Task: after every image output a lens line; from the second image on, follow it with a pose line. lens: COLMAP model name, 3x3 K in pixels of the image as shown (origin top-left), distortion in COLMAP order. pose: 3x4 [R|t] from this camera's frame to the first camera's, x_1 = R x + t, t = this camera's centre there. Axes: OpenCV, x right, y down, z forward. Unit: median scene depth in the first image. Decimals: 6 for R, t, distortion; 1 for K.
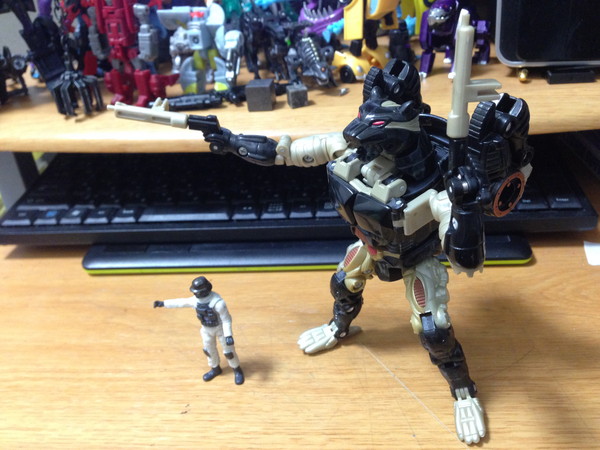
lens RADIAL K [[565.8, 0, 300.0], [0, 565.8, 225.0], [0, 0, 1]] dist [0.128146, -0.306961]
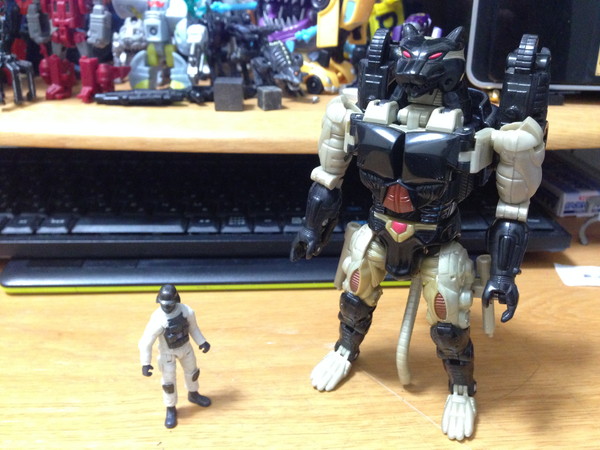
lens RADIAL K [[565.8, 0, 300.0], [0, 565.8, 225.0], [0, 0, 1]] dist [0.128146, -0.306961]
pose [[0.979153, 0.035459, 0.200003, -0.130960], [-0.015246, 0.994697, -0.101709, 0.068149], [-0.202549, 0.096539, 0.974502, 0.115127]]
